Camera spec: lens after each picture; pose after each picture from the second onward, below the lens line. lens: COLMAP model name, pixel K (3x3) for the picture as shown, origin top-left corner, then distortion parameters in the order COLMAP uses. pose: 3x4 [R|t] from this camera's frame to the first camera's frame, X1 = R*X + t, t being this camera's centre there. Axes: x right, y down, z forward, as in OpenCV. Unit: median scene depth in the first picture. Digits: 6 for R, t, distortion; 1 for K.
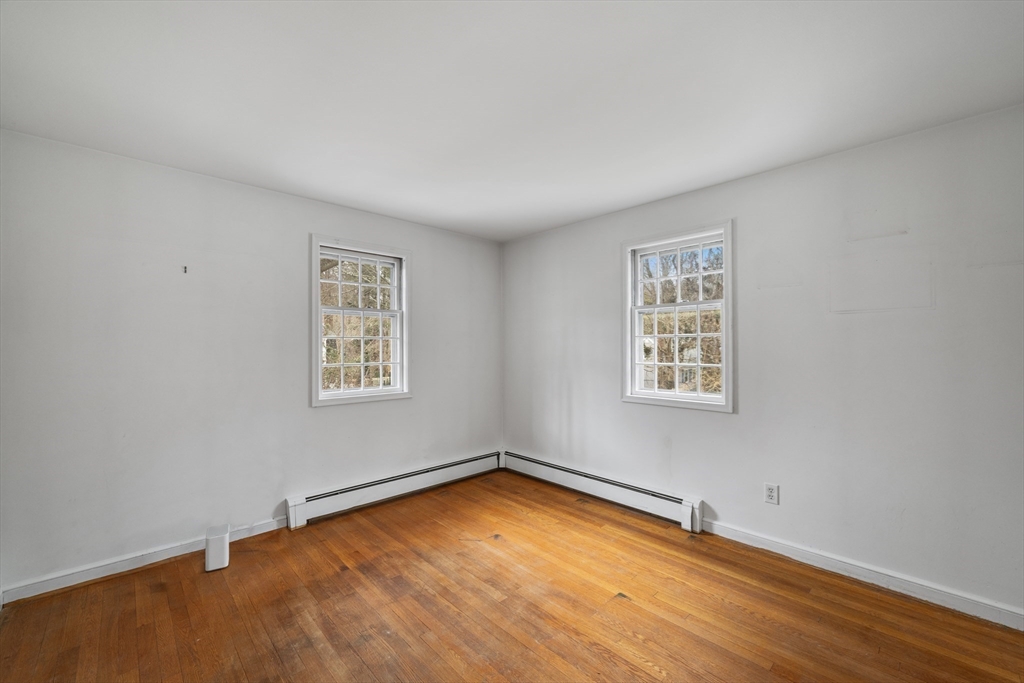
lens RADIAL K [[414.5, 0, 511.6], [0, 414.5, 345.9], [0, 0, 1]] dist [-0.000513, 0.000130]
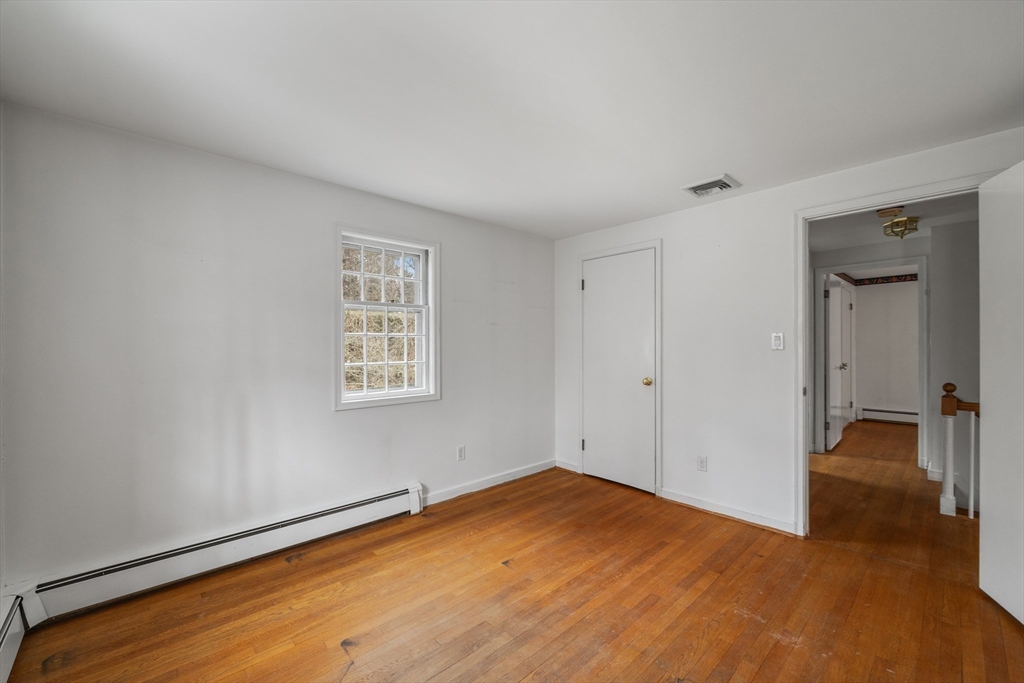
lens RADIAL K [[414.5, 0, 511.6], [0, 414.5, 345.9], [0, 0, 1]] dist [-0.000513, 0.000130]
pose [[0.005925, 0.002124, 0.999980, -0.686957], [-0.000315, 0.999998, -0.002122, 0.005675], [-0.999982, -0.000302, 0.005926, 0.765249]]
